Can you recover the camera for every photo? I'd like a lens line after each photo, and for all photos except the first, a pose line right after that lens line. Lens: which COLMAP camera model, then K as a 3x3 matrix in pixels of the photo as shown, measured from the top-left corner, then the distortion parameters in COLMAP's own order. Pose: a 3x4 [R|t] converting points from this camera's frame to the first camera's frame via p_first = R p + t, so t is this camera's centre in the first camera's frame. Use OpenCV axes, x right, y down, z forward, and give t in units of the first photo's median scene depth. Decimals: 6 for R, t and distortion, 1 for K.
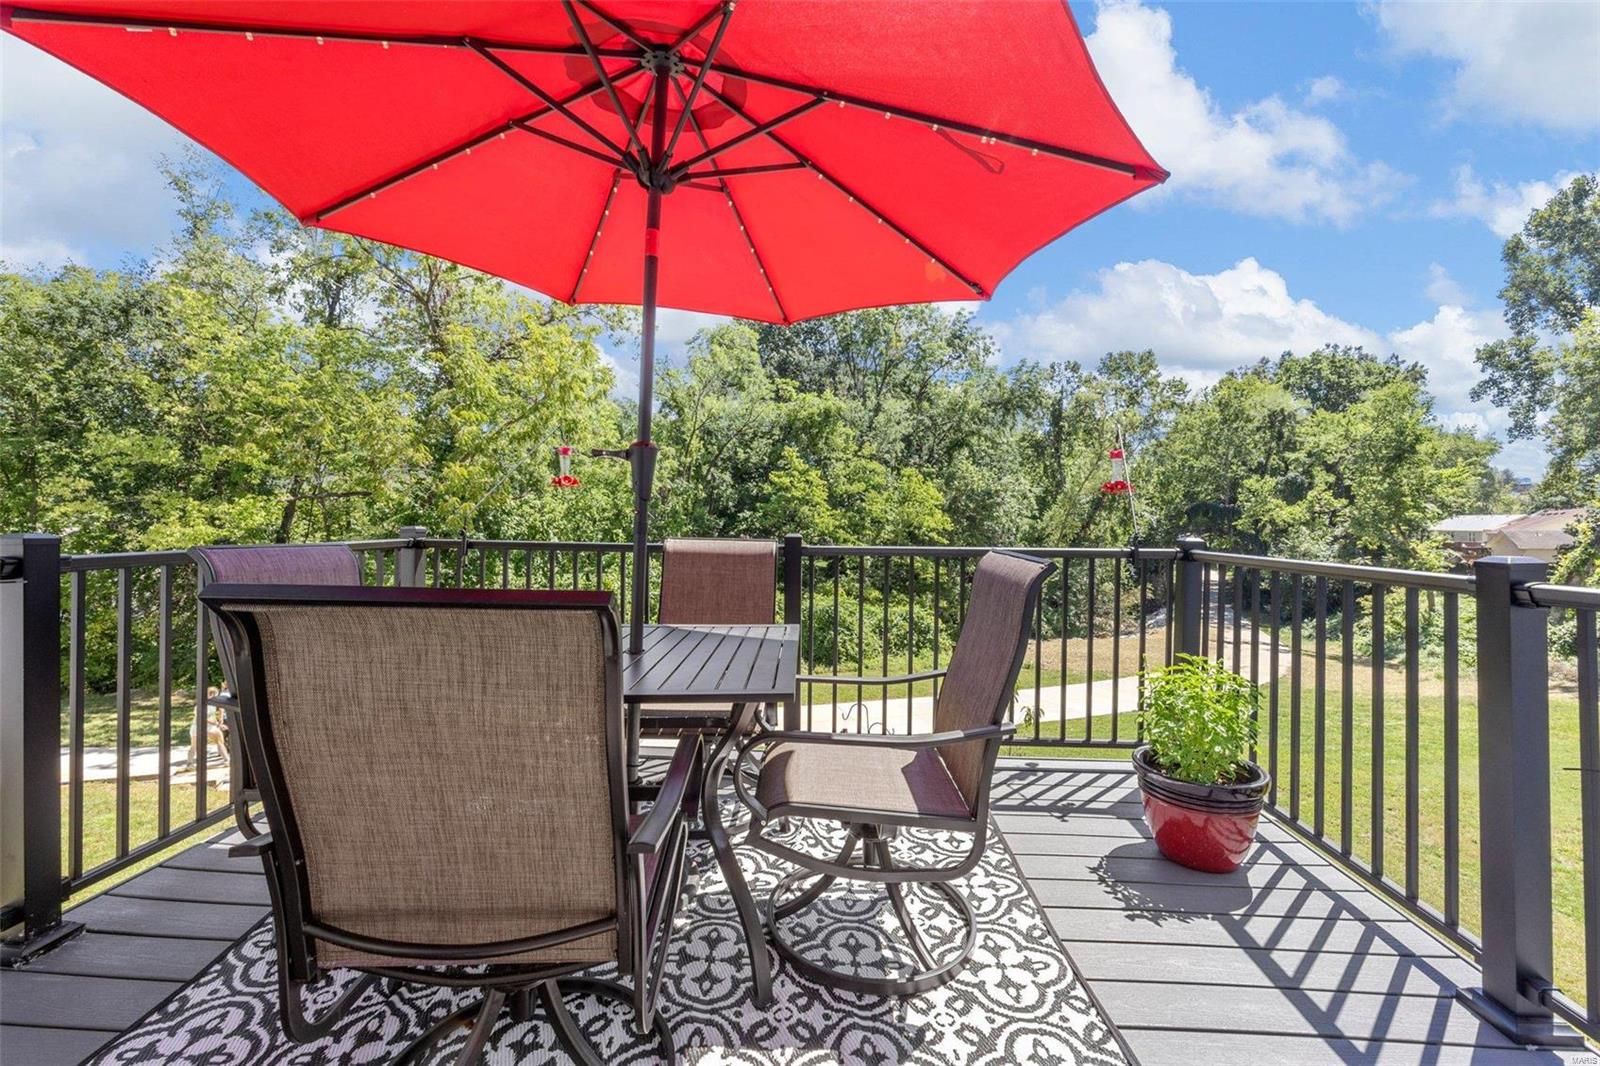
lens RADIAL K [[651.7, 0, 815.2], [0, 651.7, 519.7], [0, 0, 1]] dist [-0.008404, 0.001130]
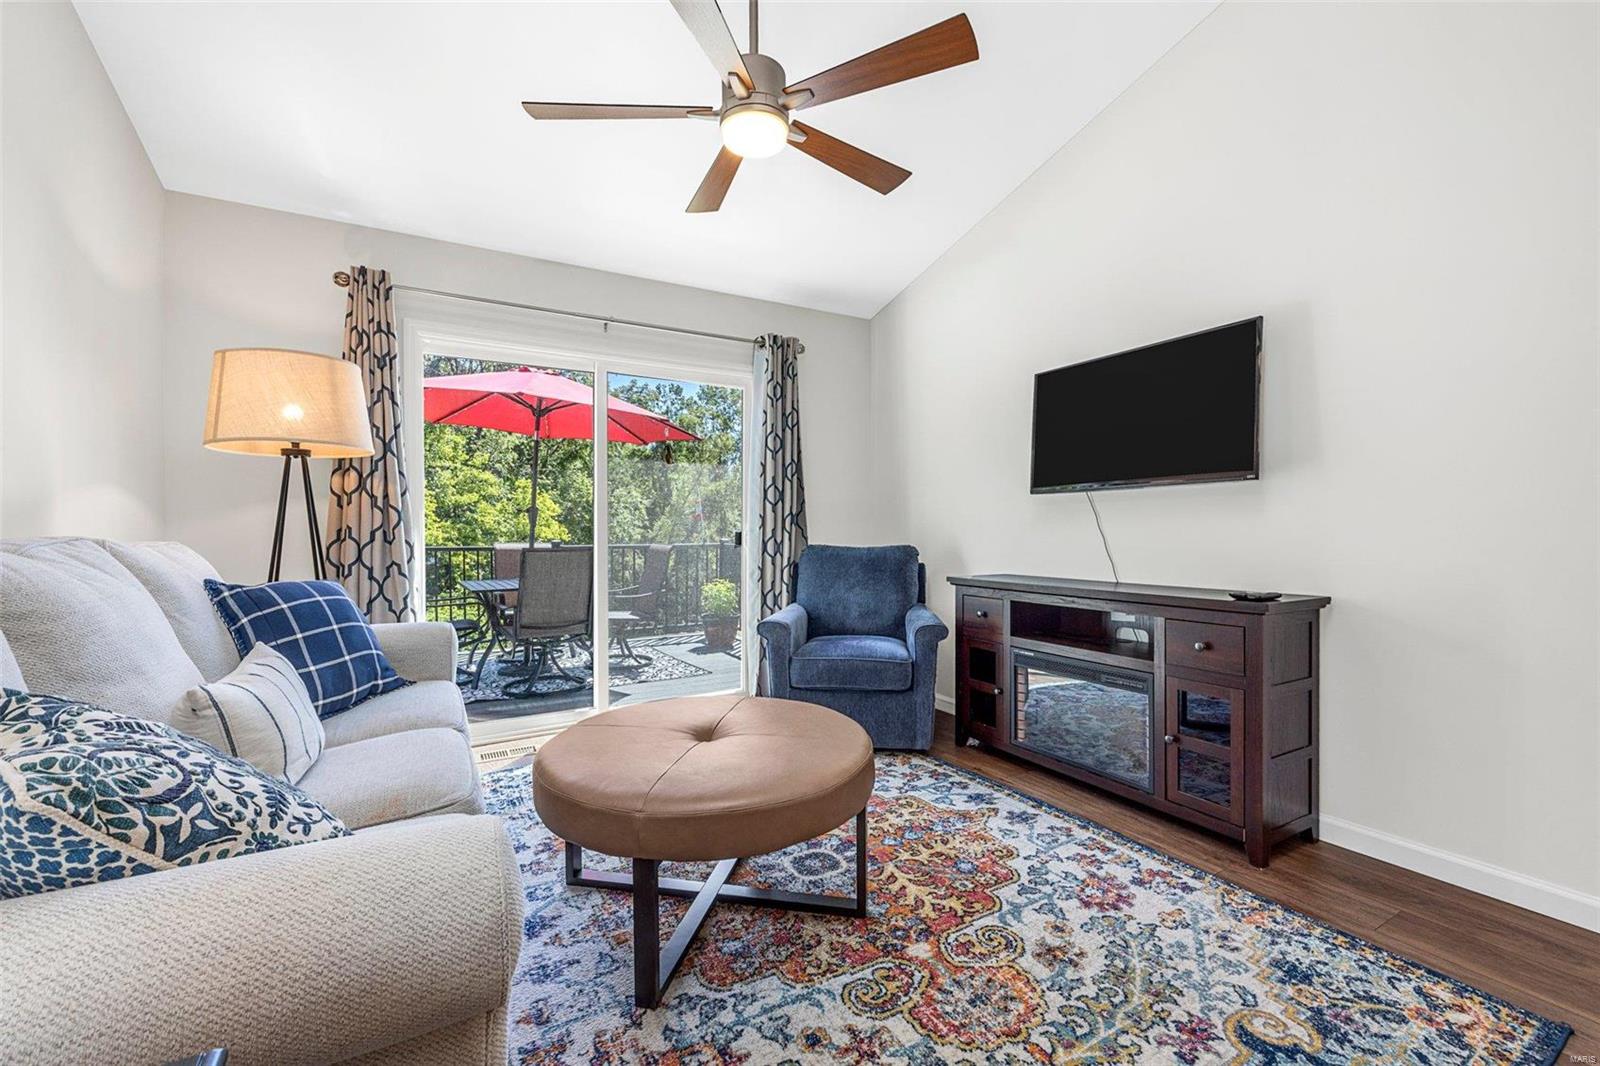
lens RADIAL K [[651.7, 0, 807.3], [0, 651.7, 537.2], [0, 0, 1]] dist [-0.008404, 0.001130]
pose [[0.839906, -0.017829, 0.542439, -0.035309], [0.011053, 0.999815, 0.015748, -0.000786], [-0.542619, -0.007231, 0.839948, -0.082720]]
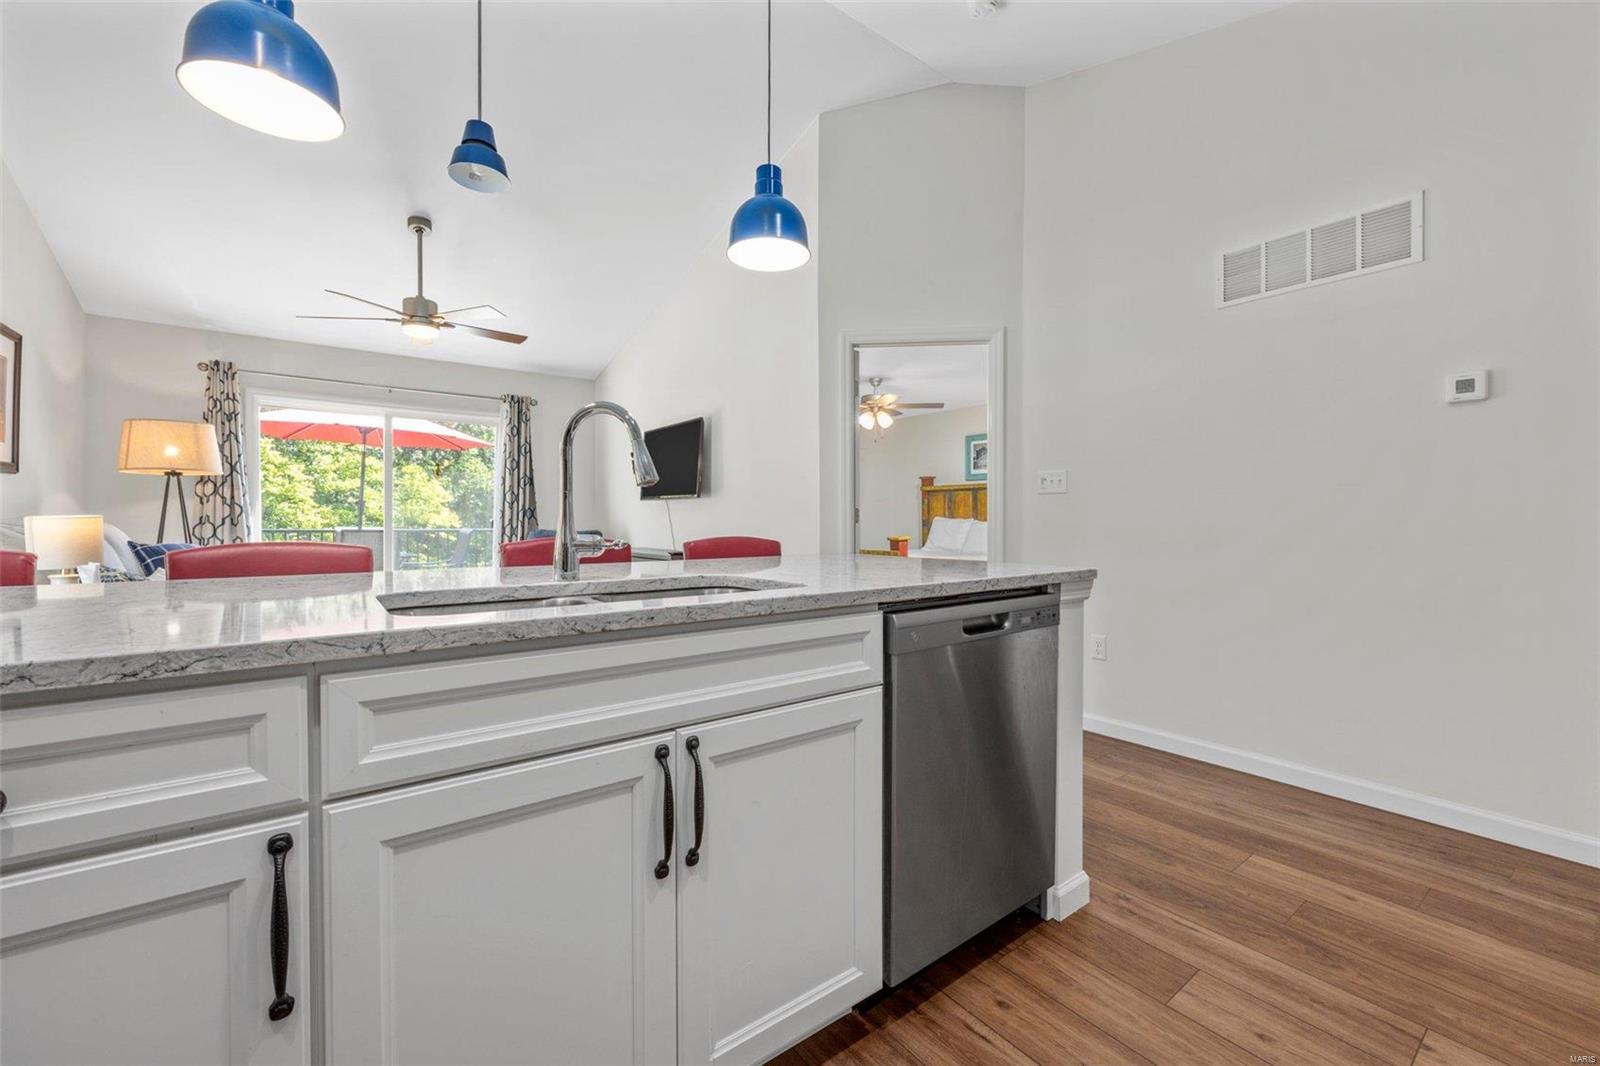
lens RADIAL K [[651.7, 0, 812.8], [0, 651.7, 528.7], [0, 0, 1]] dist [-0.008404, 0.001130]
pose [[0.763435, -0.014675, 0.645718, -0.031010], [0.002246, 0.999796, 0.020066, -0.001054], [-0.645880, -0.013868, 0.763313, -0.155069]]
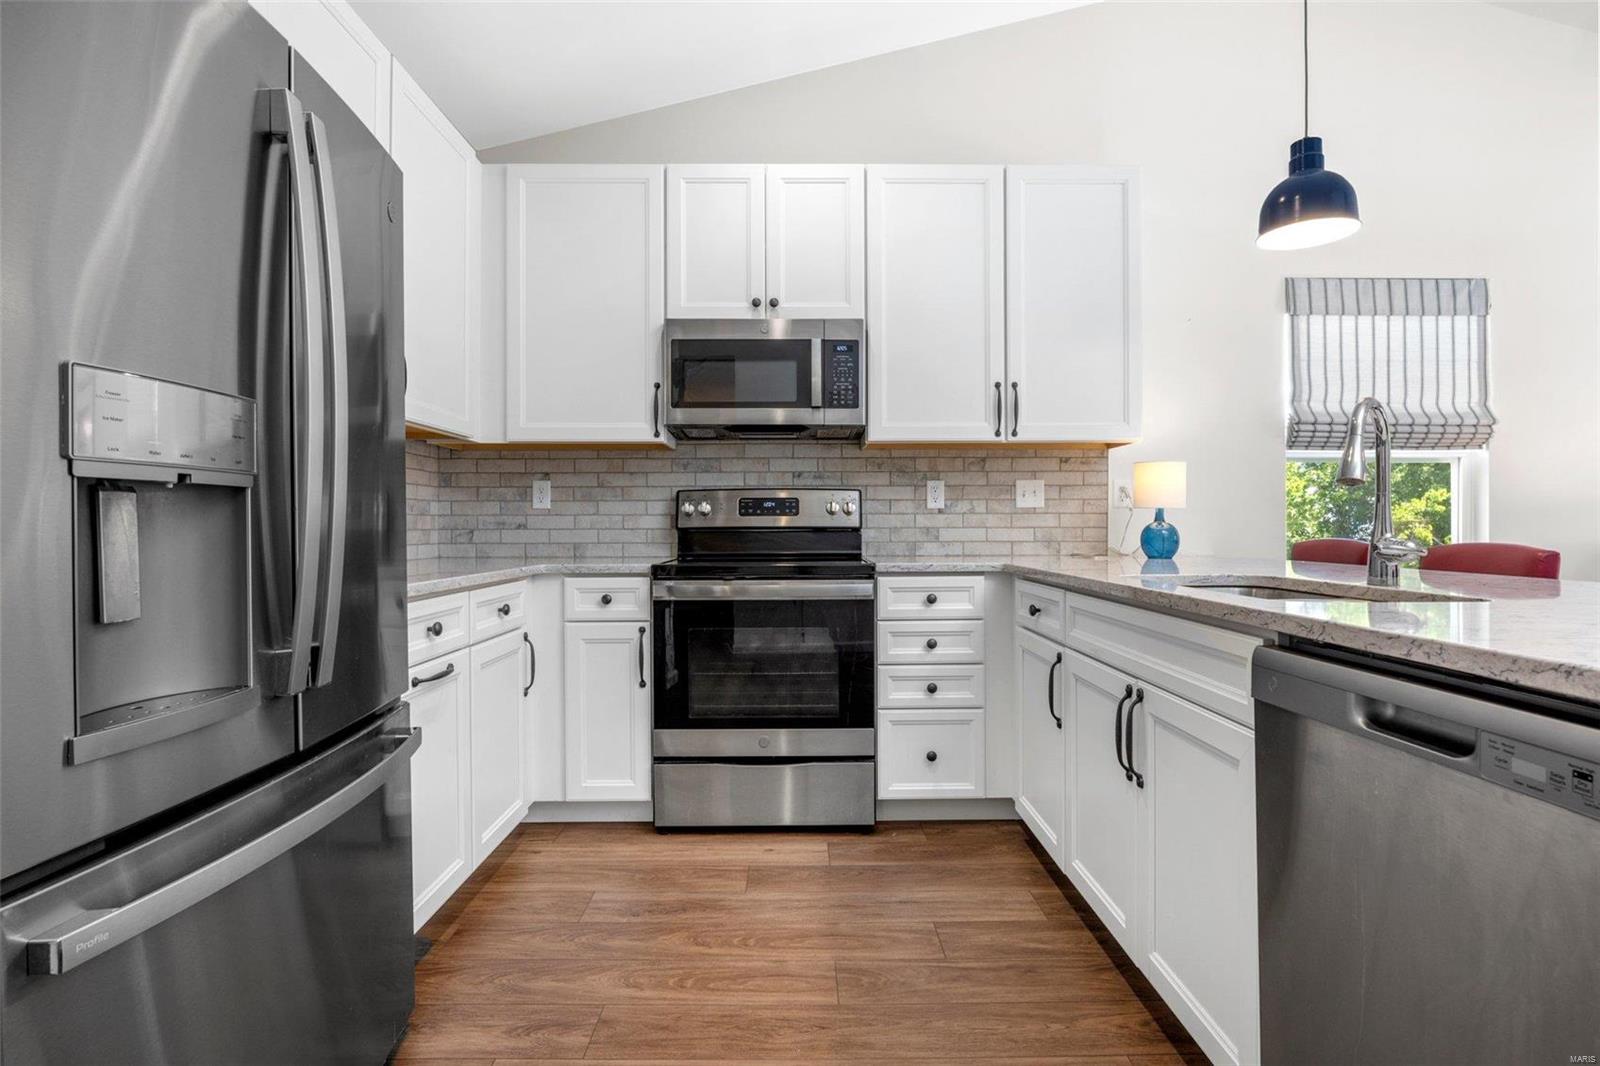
lens RADIAL K [[788.7, 0, 802.6], [0, 788.7, 528.4], [0, 0, 1]] dist [-0.010951, 0.000228]
pose [[0.052467, -0.005292, -0.998609, 0.021031], [0.007557, 0.999959, -0.004902, -0.000621], [0.998594, -0.007289, 0.052505, -0.152120]]
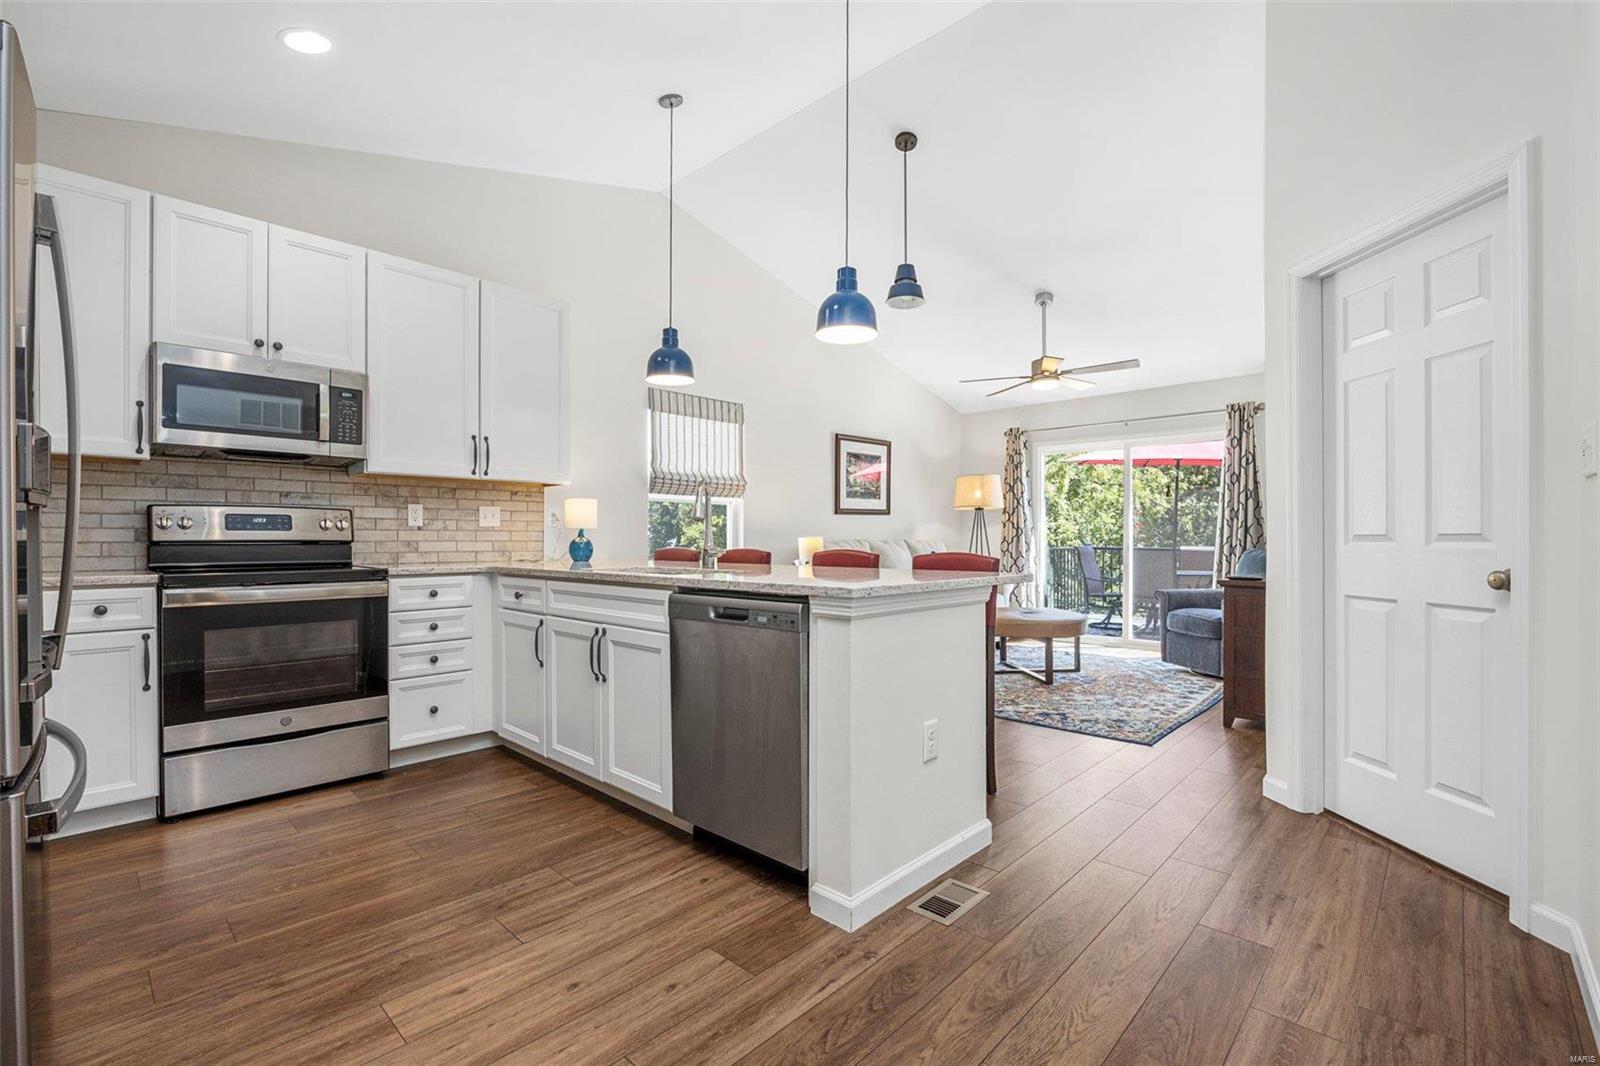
lens RADIAL K [[707.1, 0, 791.3], [0, 707.1, 537.0], [0, 0, 1]] dist [-0.013999, 0.000507]
pose [[0.749878, -0.011473, -0.661477, 0.038923], [0.009976, 0.999932, -0.006035, -0.000475], [0.661501, -0.002074, 0.749941, -0.170986]]
